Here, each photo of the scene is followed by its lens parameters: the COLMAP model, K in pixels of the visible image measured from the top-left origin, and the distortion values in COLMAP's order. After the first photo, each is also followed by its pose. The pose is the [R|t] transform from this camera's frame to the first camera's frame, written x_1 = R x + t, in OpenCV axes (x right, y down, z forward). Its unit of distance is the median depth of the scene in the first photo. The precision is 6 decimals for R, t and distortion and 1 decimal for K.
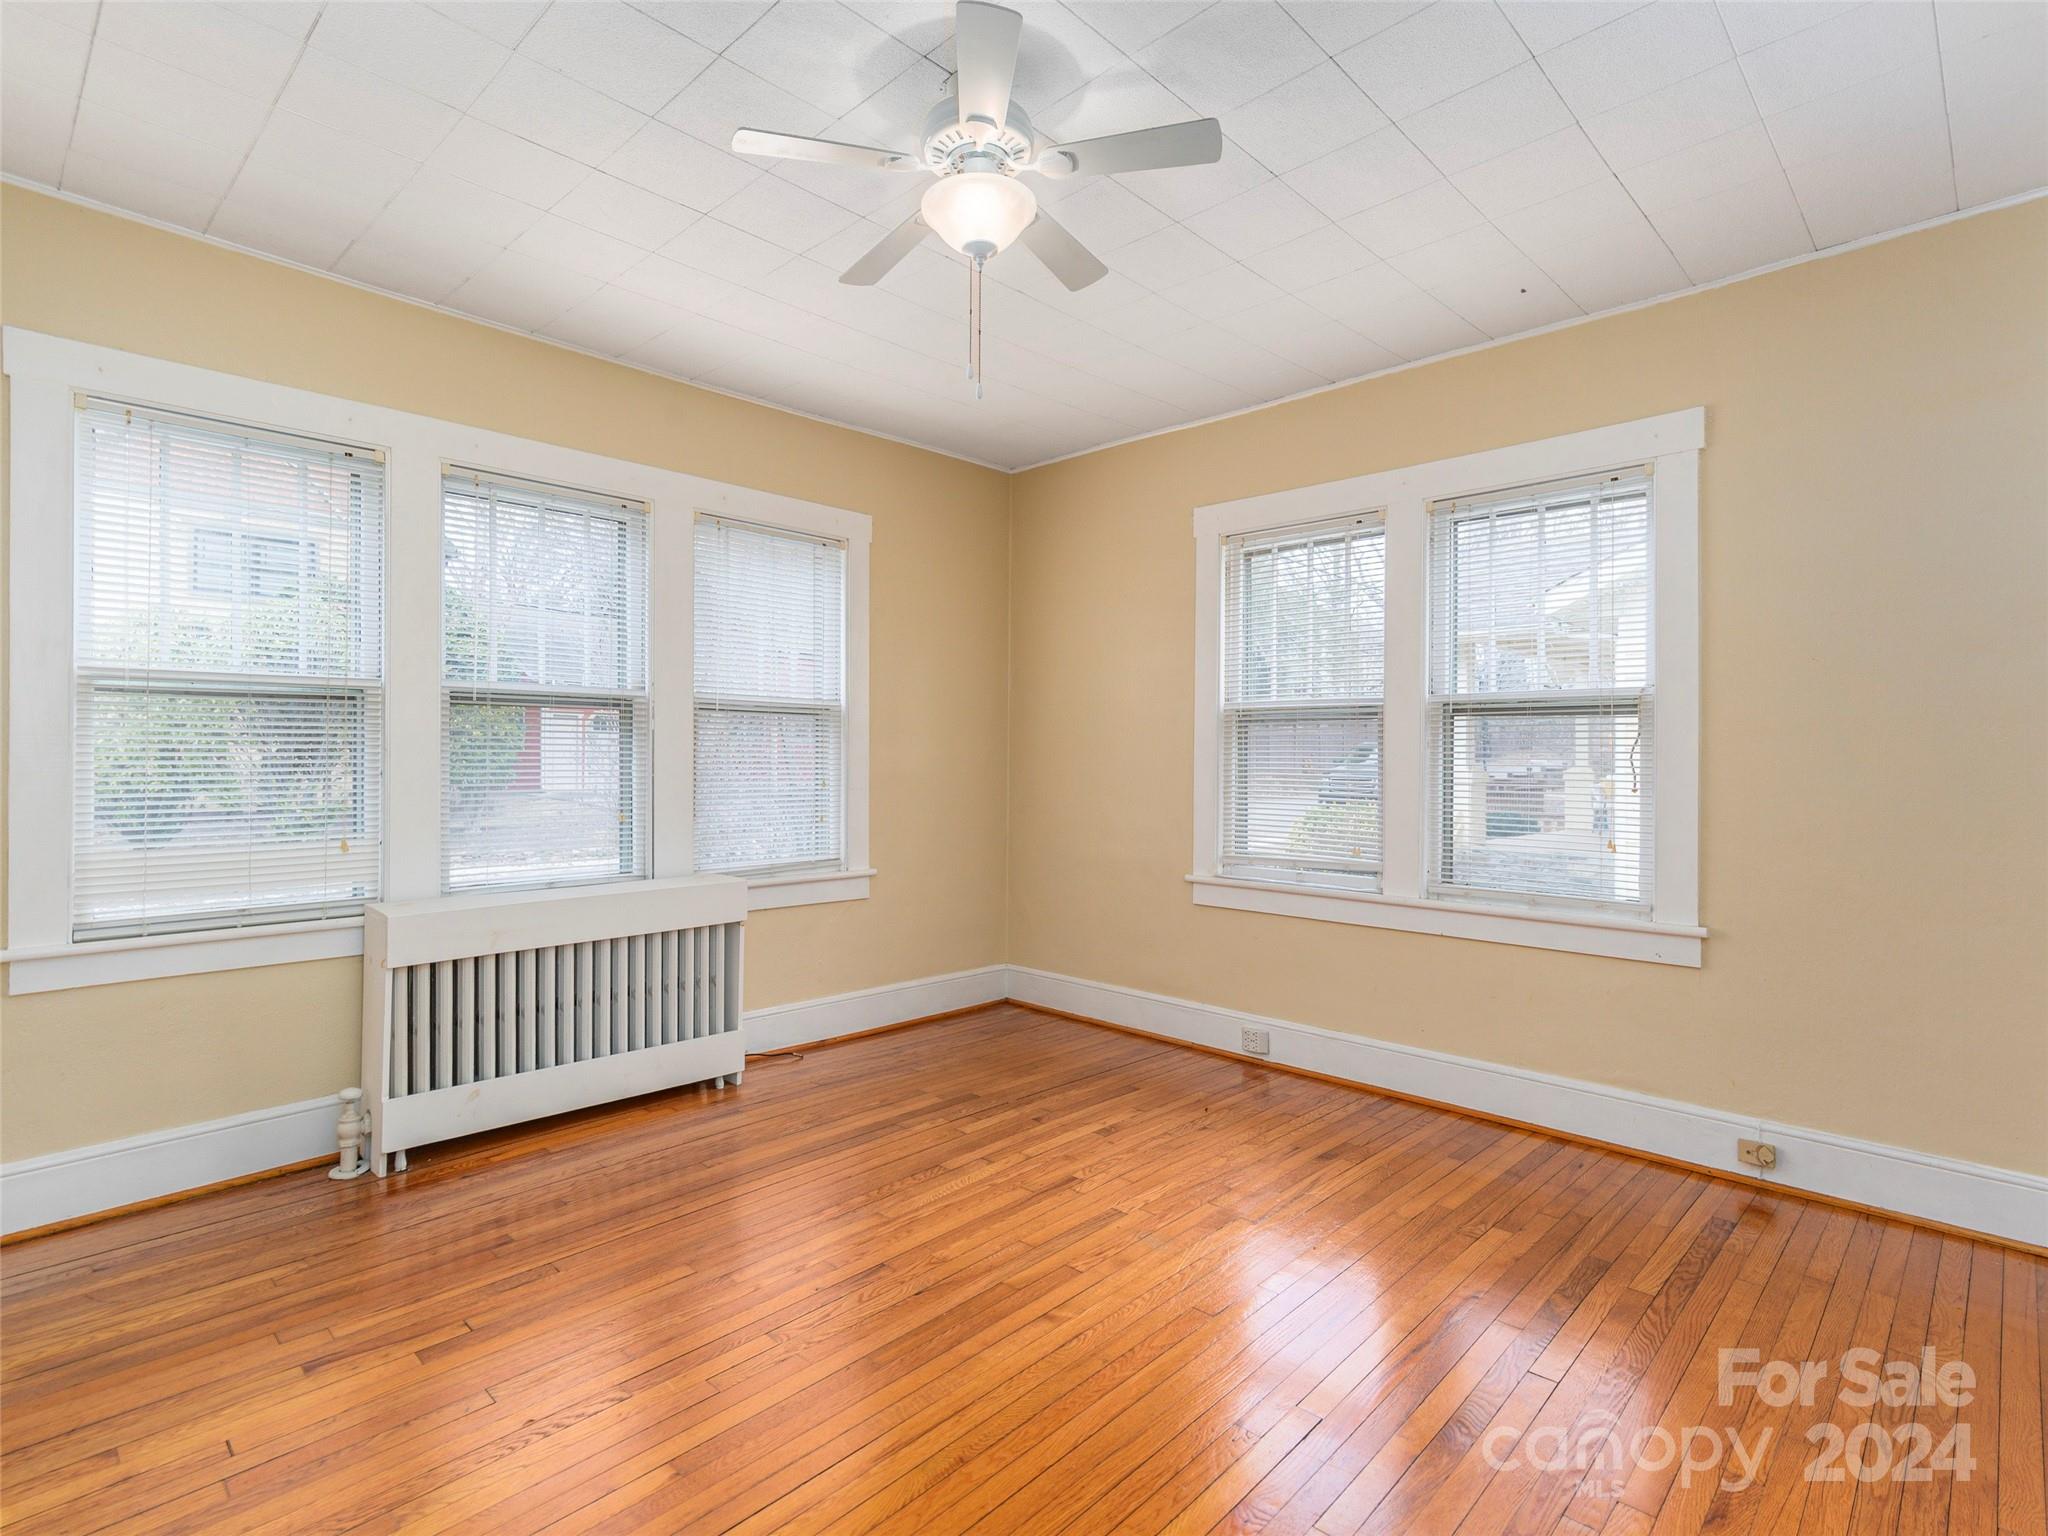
lens RADIAL K [[1017.2, 0, 1024.0], [0, 1017.2, 768.0], [0, 0, 1]] dist [0.013236, 0.000071]
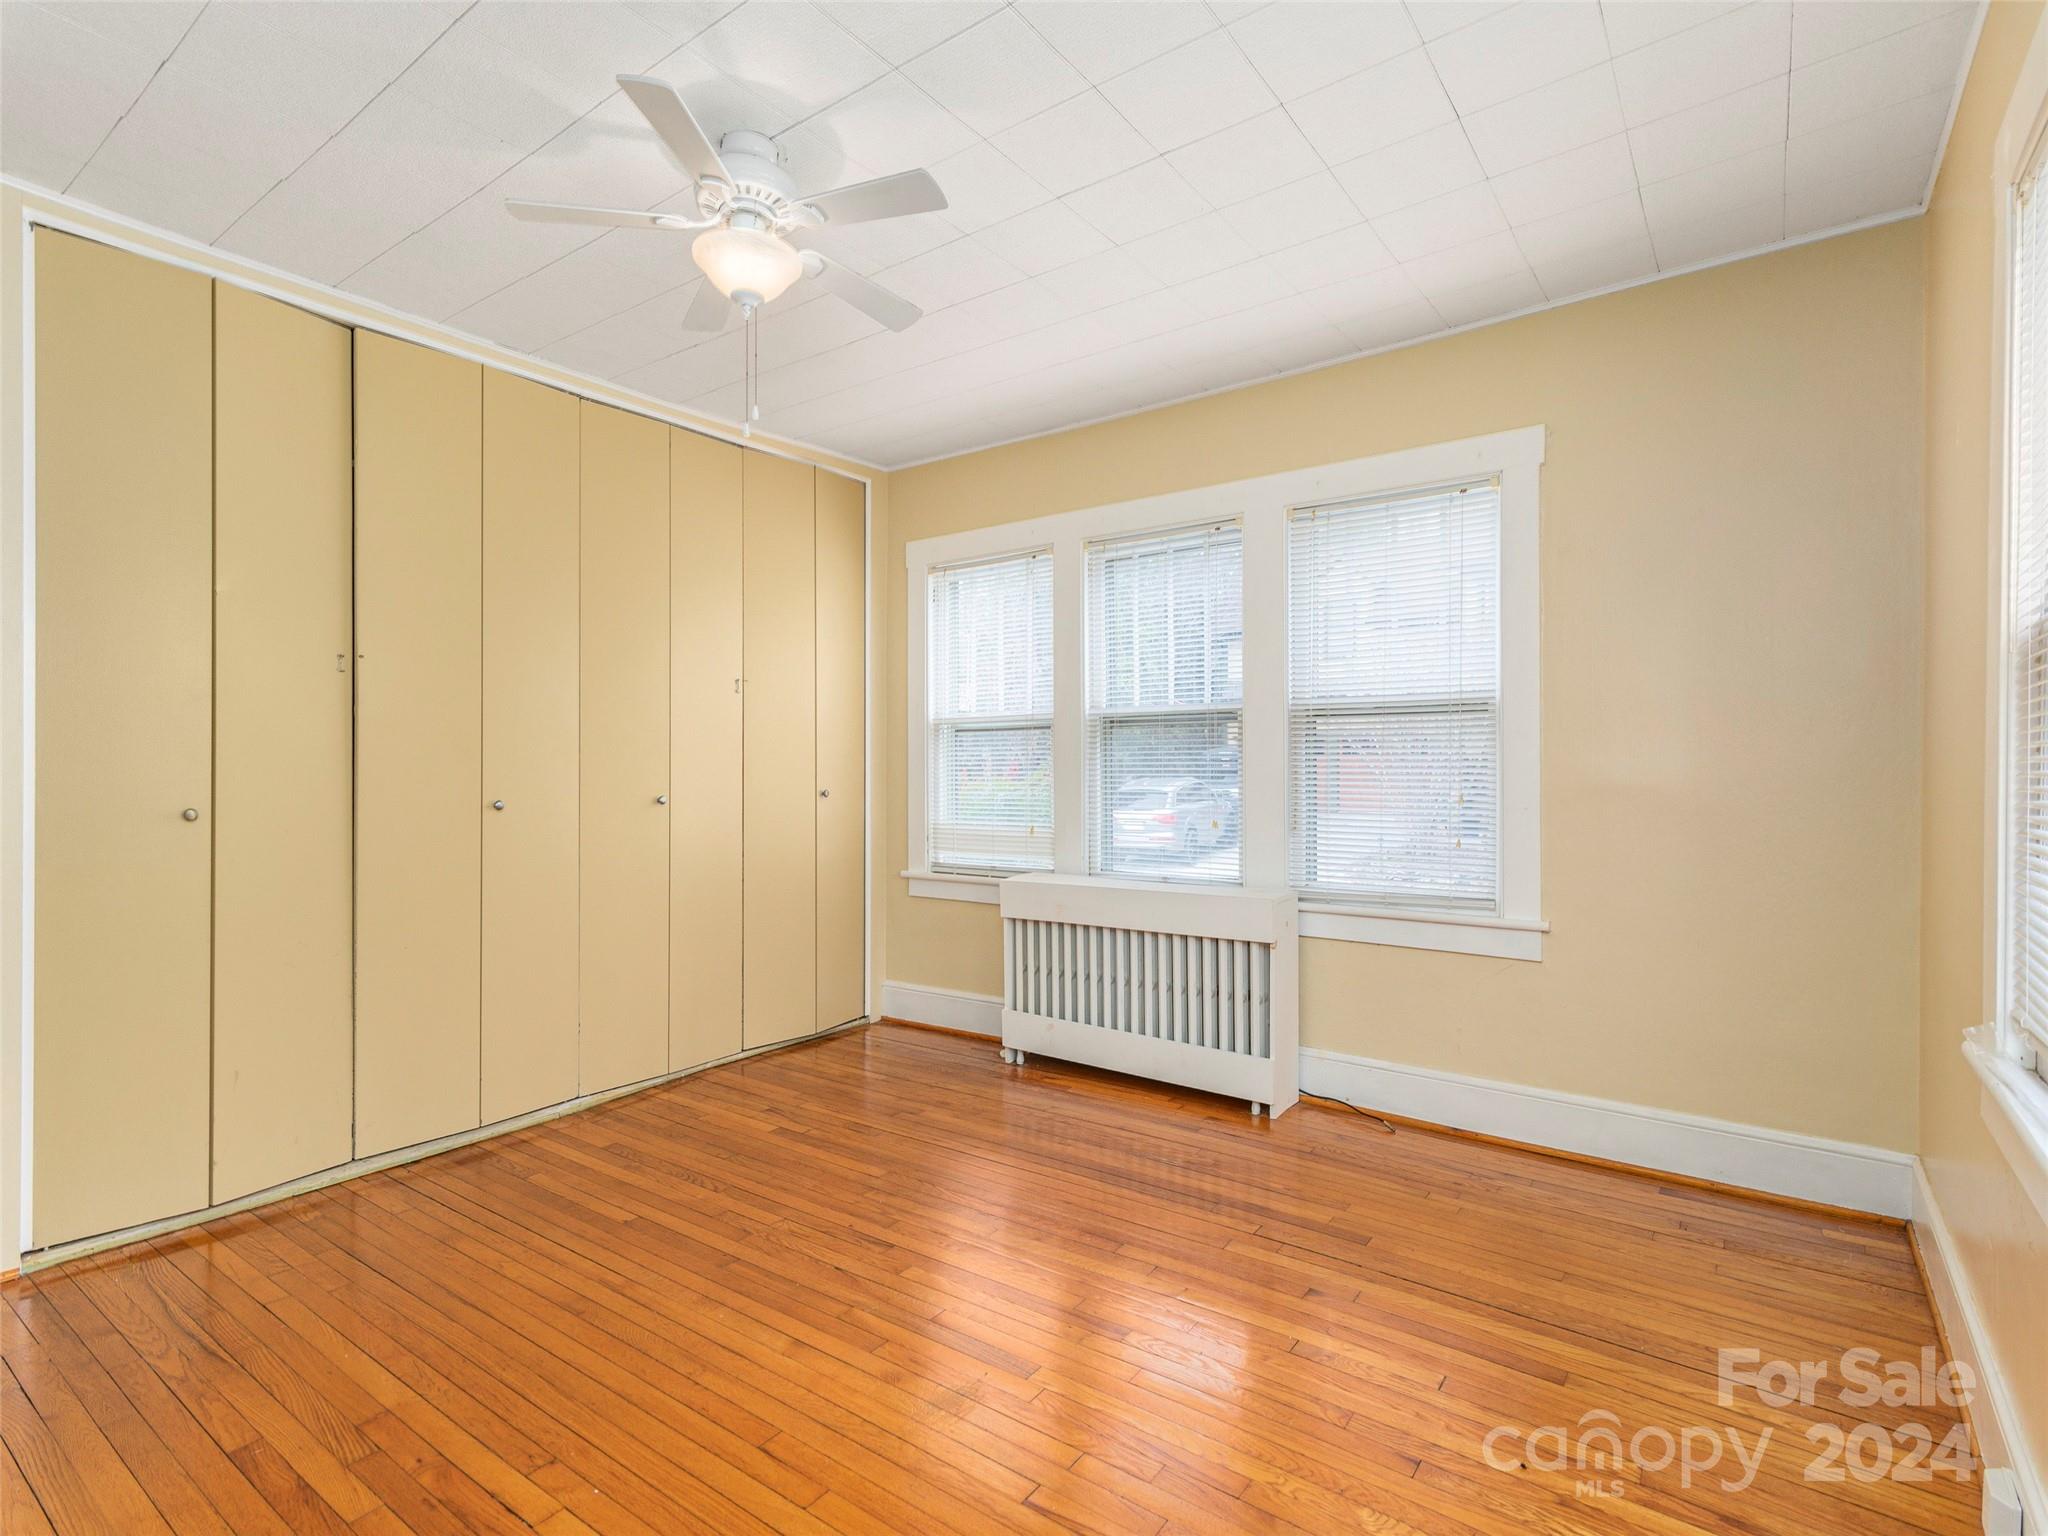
lens RADIAL K [[1017.2, 0, 1024.0], [0, 1017.2, 768.0], [0, 0, 1]] dist [0.013236, 0.000071]
pose [[0.128188, -0.003040, -0.991745, 0.640347], [-0.000768, 0.999995, -0.003165, -0.006216], [0.991750, 0.001168, 0.128185, 0.683355]]
